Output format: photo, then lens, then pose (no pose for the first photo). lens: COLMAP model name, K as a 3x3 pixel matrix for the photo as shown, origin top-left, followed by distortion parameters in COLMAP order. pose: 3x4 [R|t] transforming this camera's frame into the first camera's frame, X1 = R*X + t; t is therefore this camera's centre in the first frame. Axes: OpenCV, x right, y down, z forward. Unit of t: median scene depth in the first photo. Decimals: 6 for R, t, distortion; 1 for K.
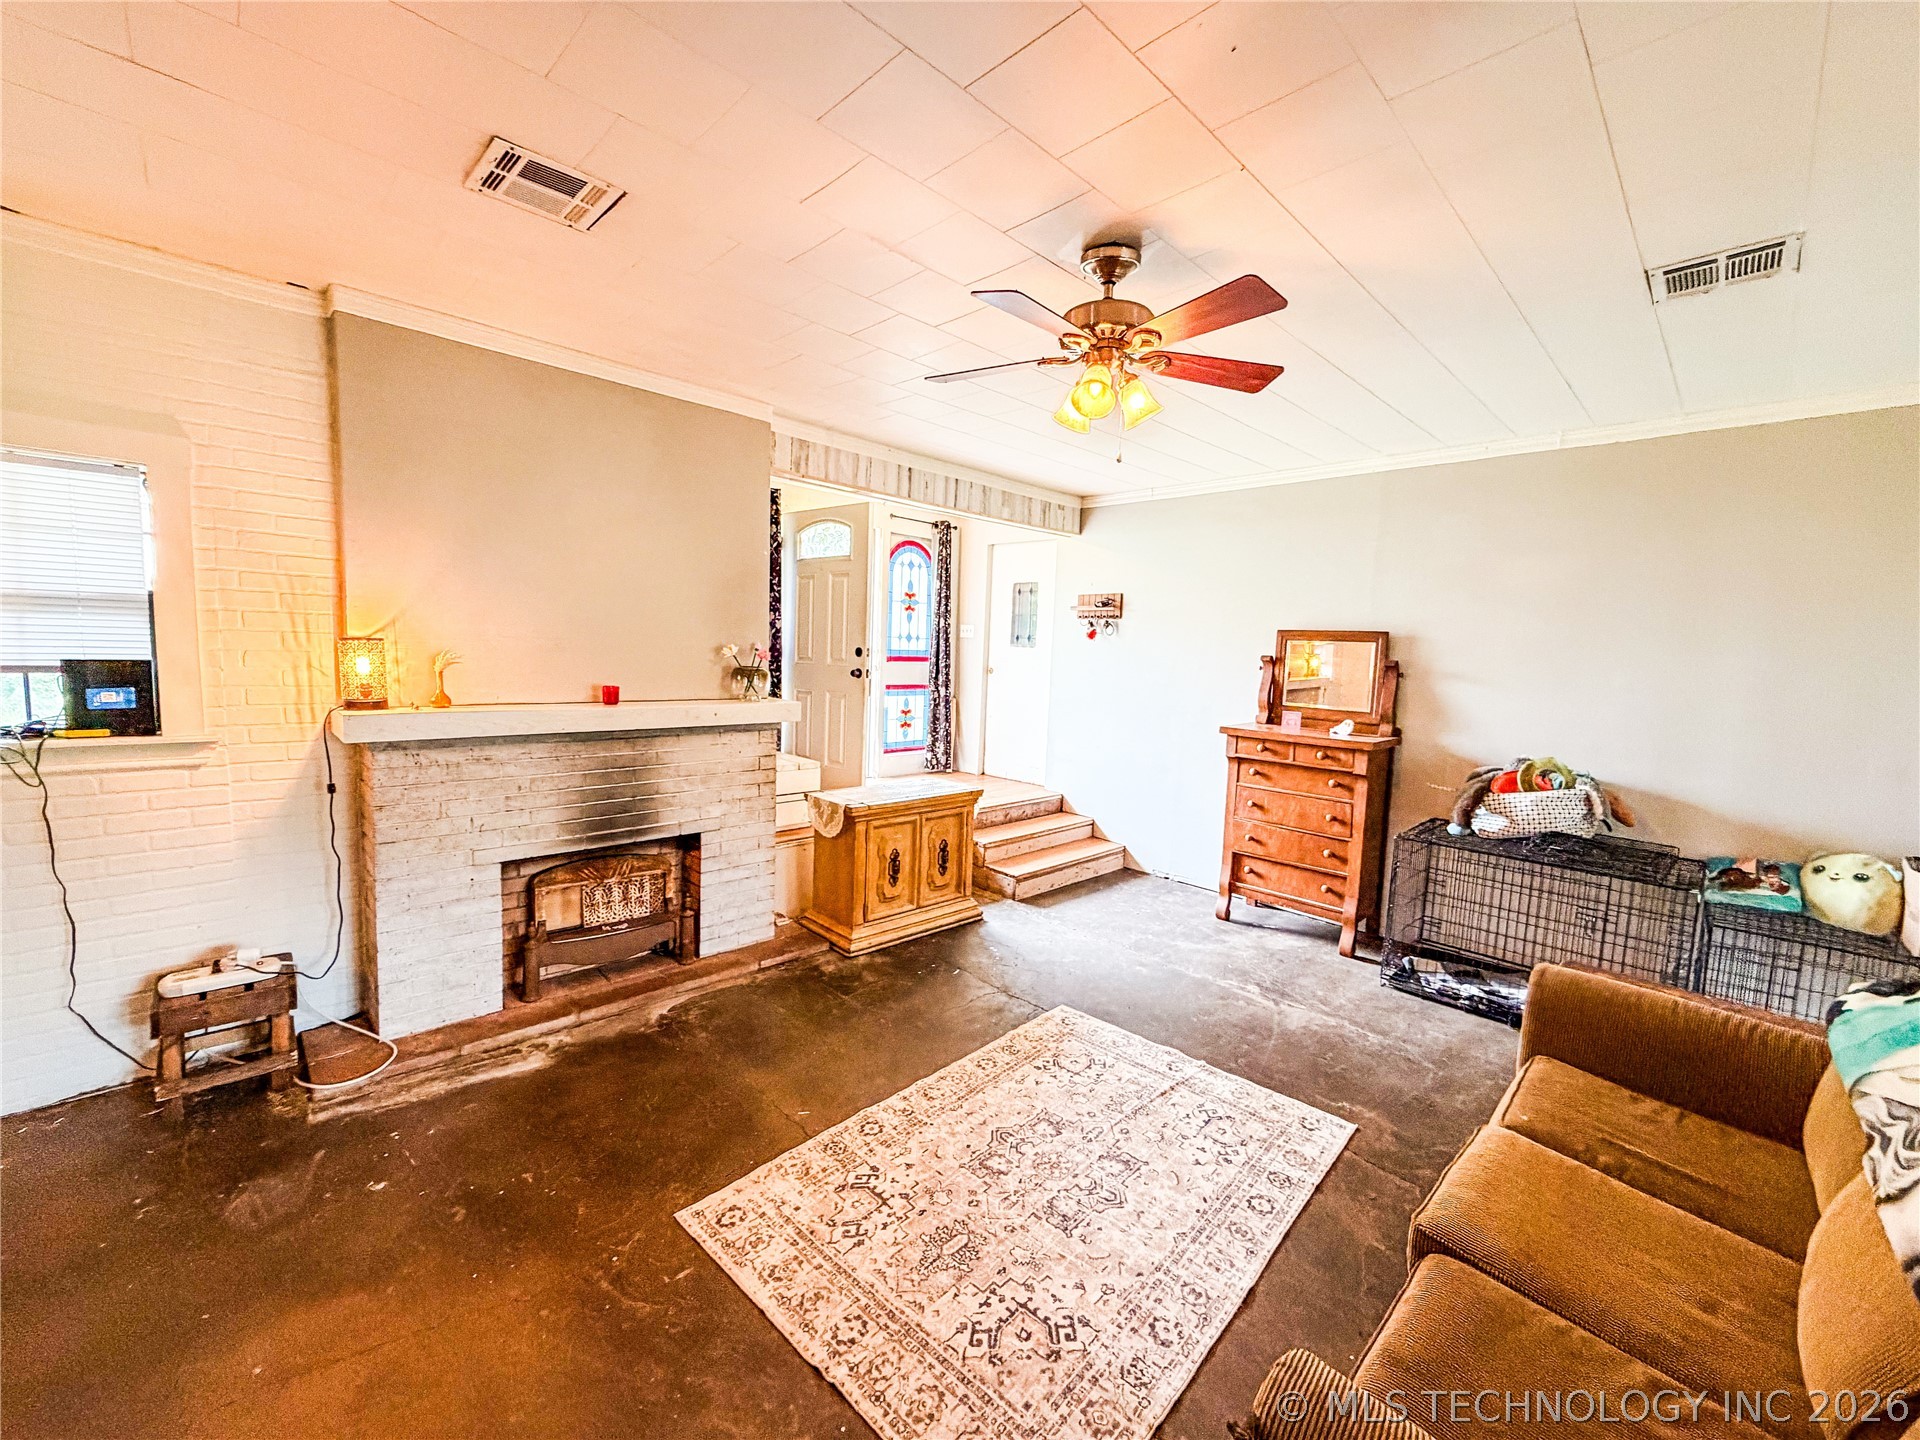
lens RADIAL K [[767.0, 0, 950.7], [0, 767.0, 721.1], [0, 0, 1]] dist [0.001847, -0.000061]
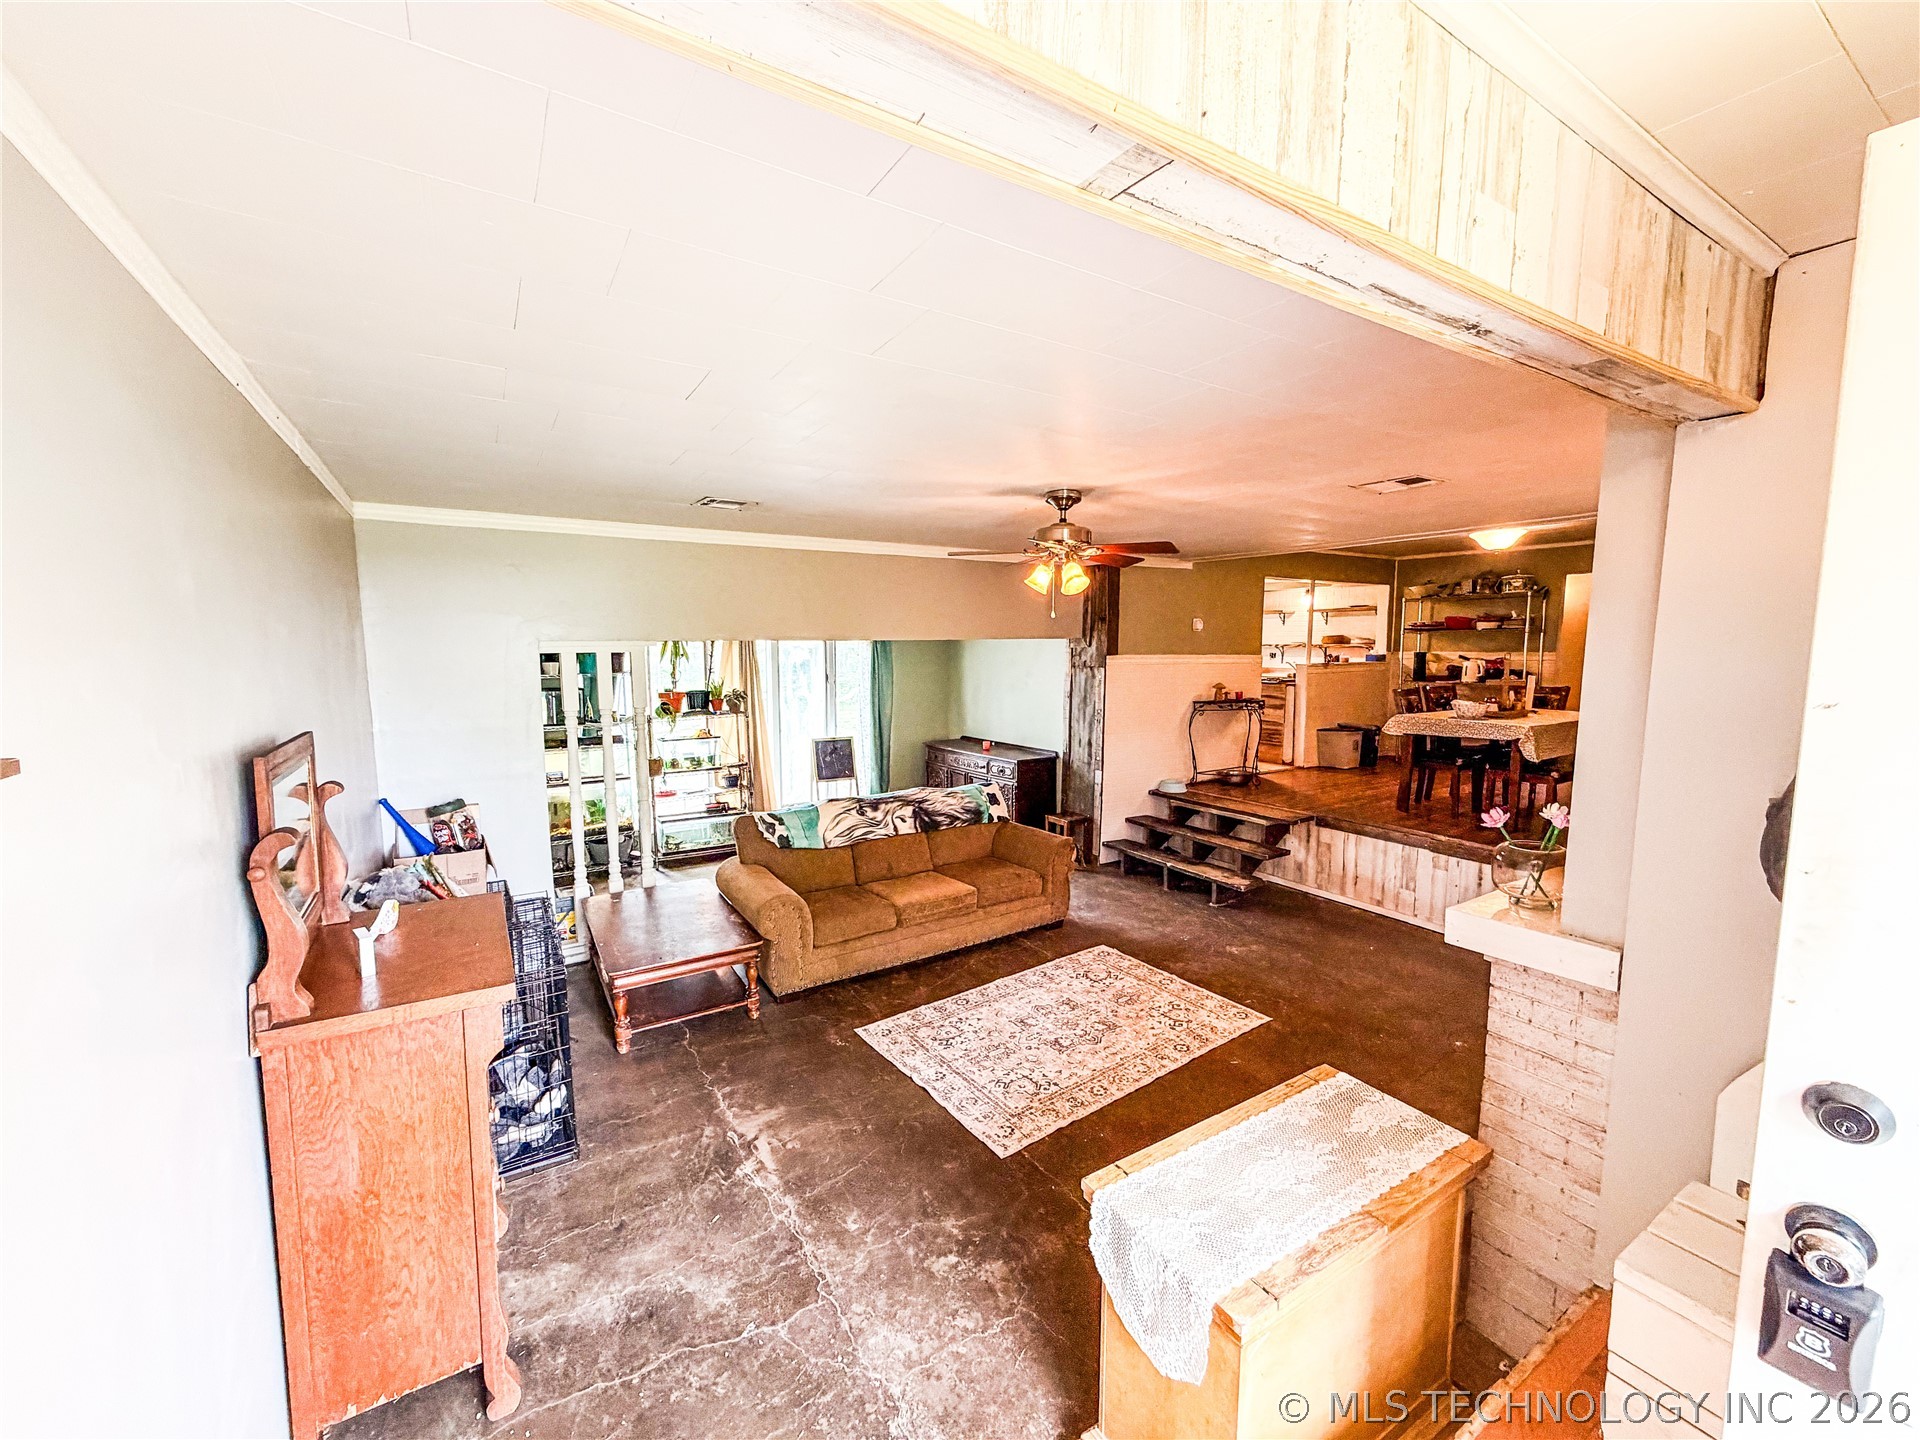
lens RADIAL K [[767.0, 0, 950.7], [0, 767.0, 721.1], [0, 0, 1]] dist [0.001847, -0.000061]
pose [[-0.978193, -0.057607, 0.199551, 0.086432], [-0.016180, 0.978982, 0.203303, -0.444578], [-0.207068, 0.195641, -0.958565, 2.657147]]
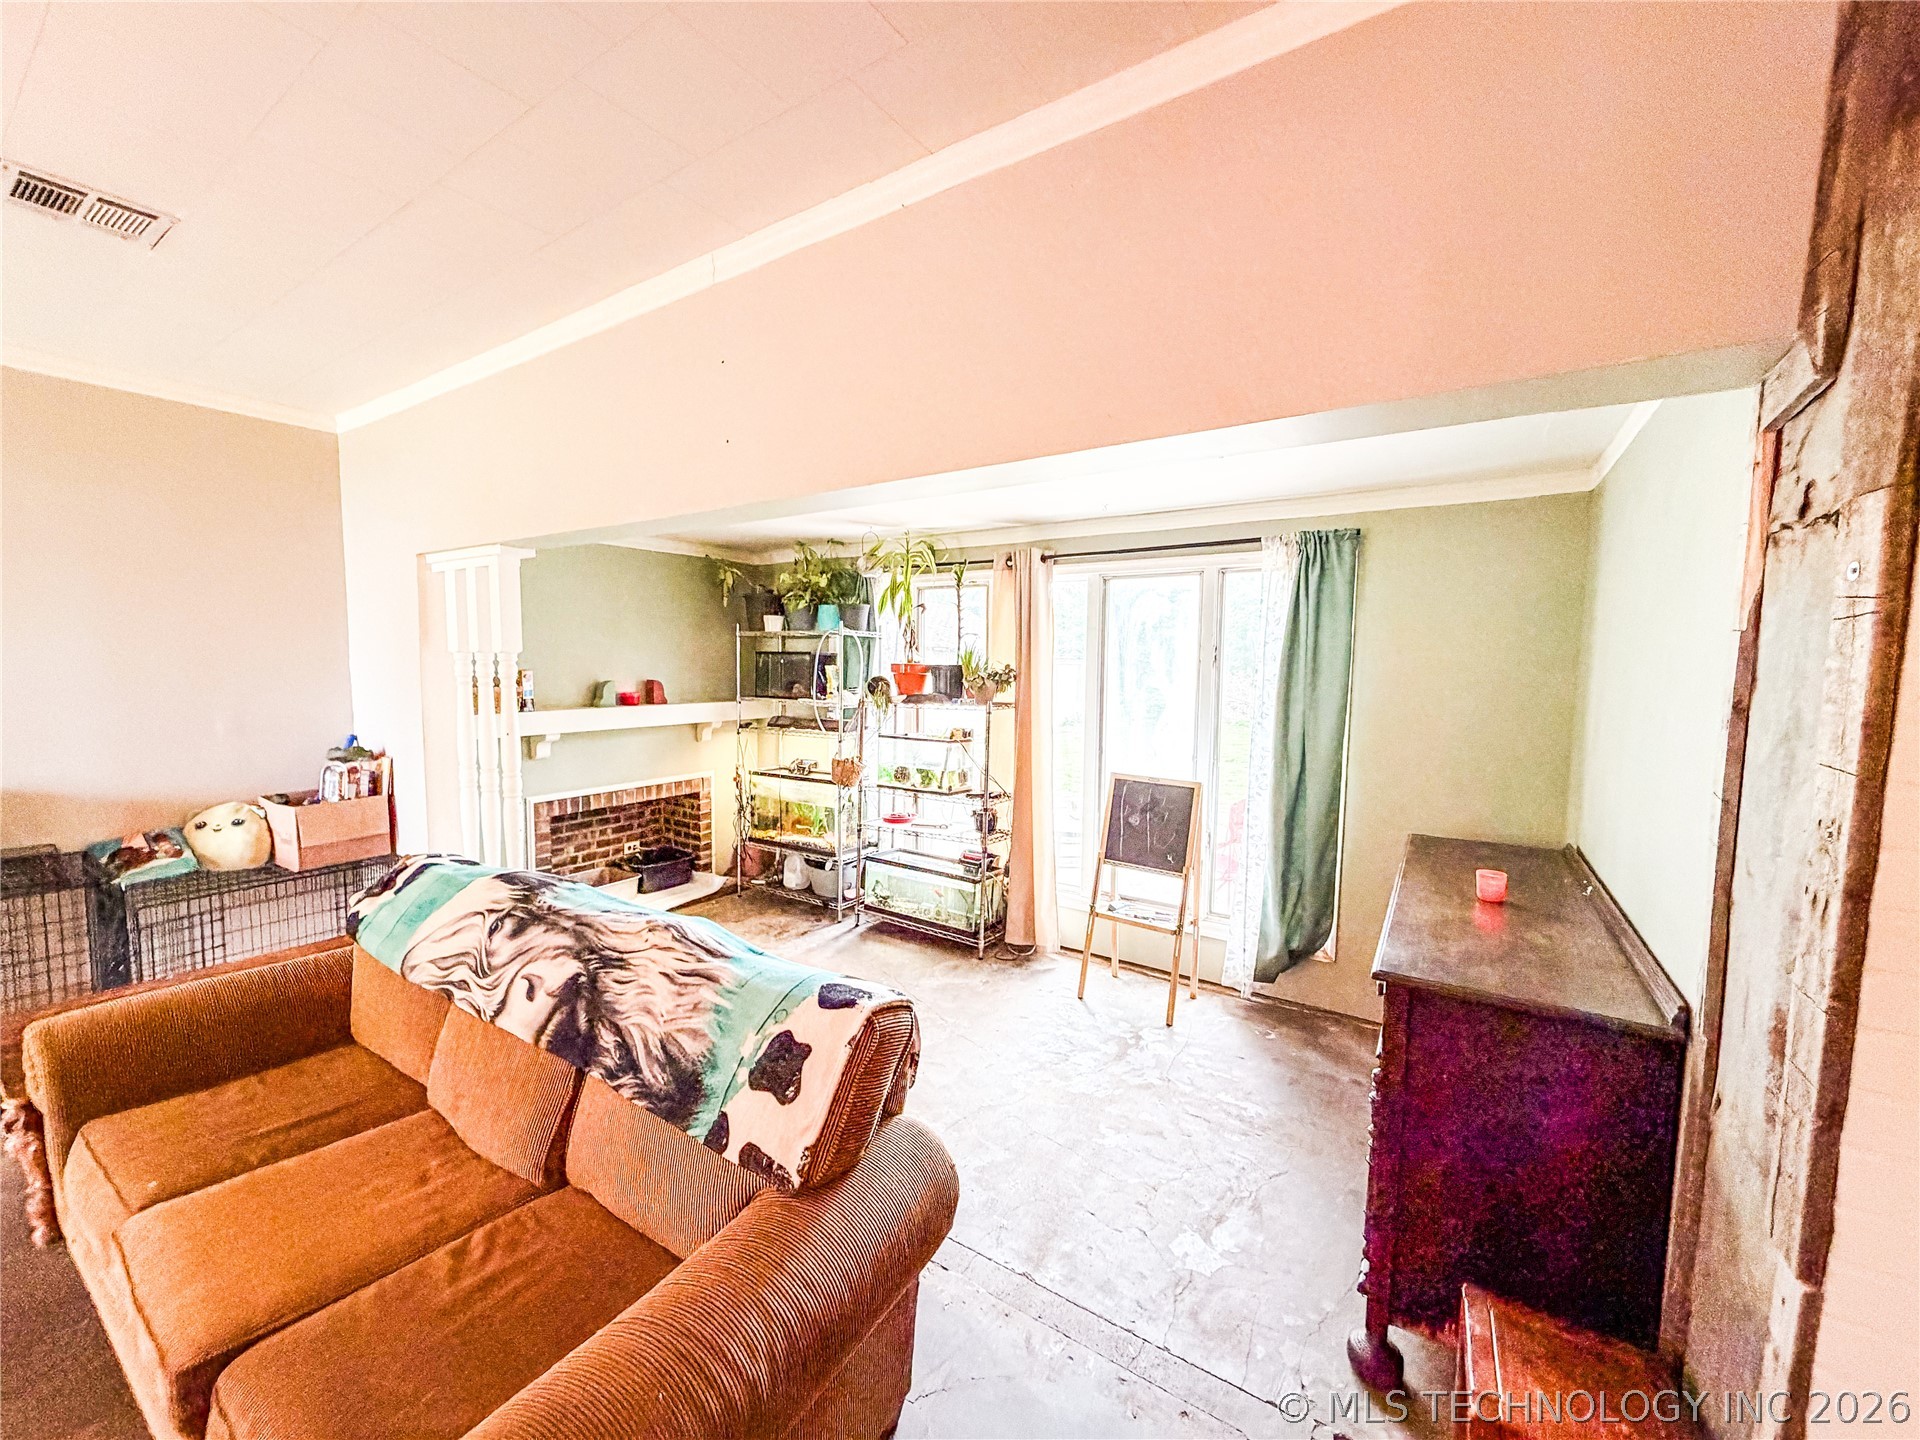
lens RADIAL K [[767.0, 0, 950.7], [0, 767.0, 721.1], [0, 0, 1]] dist [0.001847, -0.000061]
pose [[-0.212406, -0.118775, 0.969936, -0.157813], [0.072915, 0.987892, 0.136941, -0.029732], [-0.974457, 0.099810, -0.201173, 0.217811]]
